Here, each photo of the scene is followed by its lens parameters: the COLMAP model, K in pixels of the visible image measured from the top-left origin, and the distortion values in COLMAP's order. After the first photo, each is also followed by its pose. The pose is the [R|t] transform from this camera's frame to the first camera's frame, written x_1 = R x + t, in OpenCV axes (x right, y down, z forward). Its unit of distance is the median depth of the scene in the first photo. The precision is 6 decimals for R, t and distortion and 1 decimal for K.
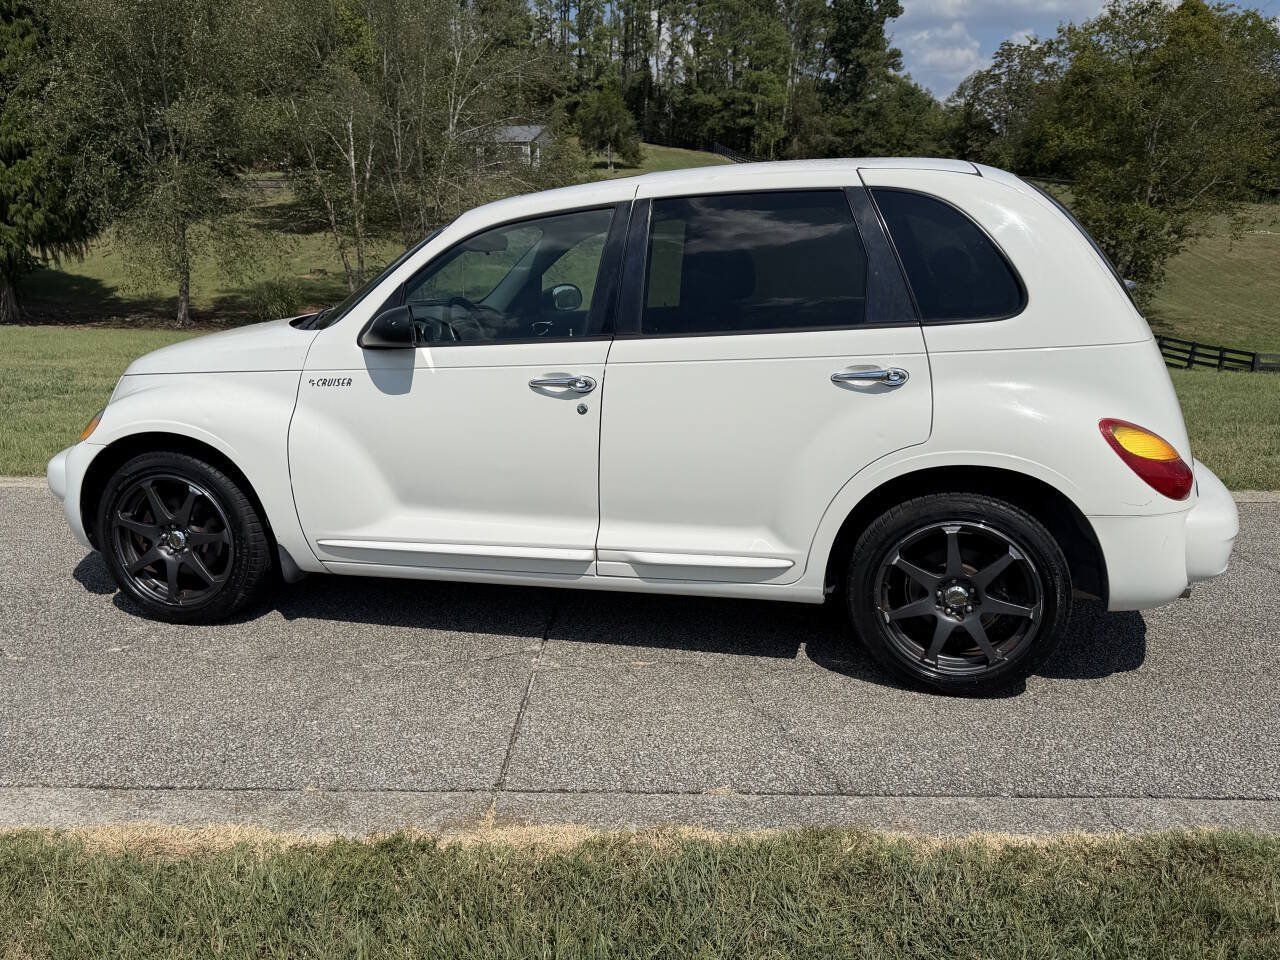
lens RADIAL K [[1306.3, 0, 635.7], [0, 1306.3, 456.5], [0, 0, 1]] dist [0.138993, -0.335753]
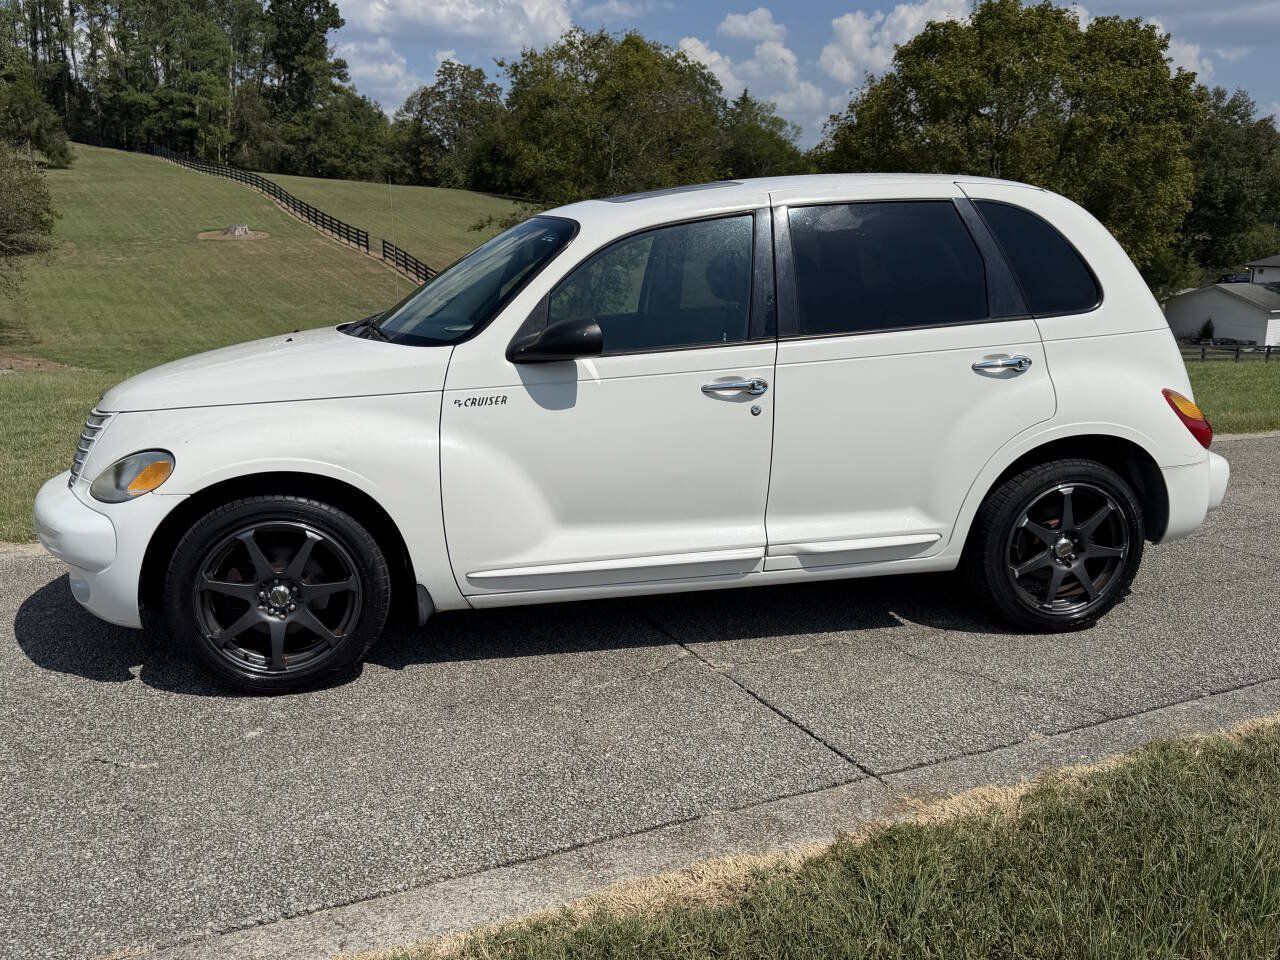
lens RADIAL K [[1306.3, 0, 635.7], [0, 1306.3, 456.5], [0, 0, 1]] dist [0.138993, -0.335753]
pose [[0.859185, -0.080328, 0.505319, -0.522855], [0.084742, 0.996300, 0.014291, -0.018721], [-0.504598, 0.030543, 0.862814, 0.130000]]
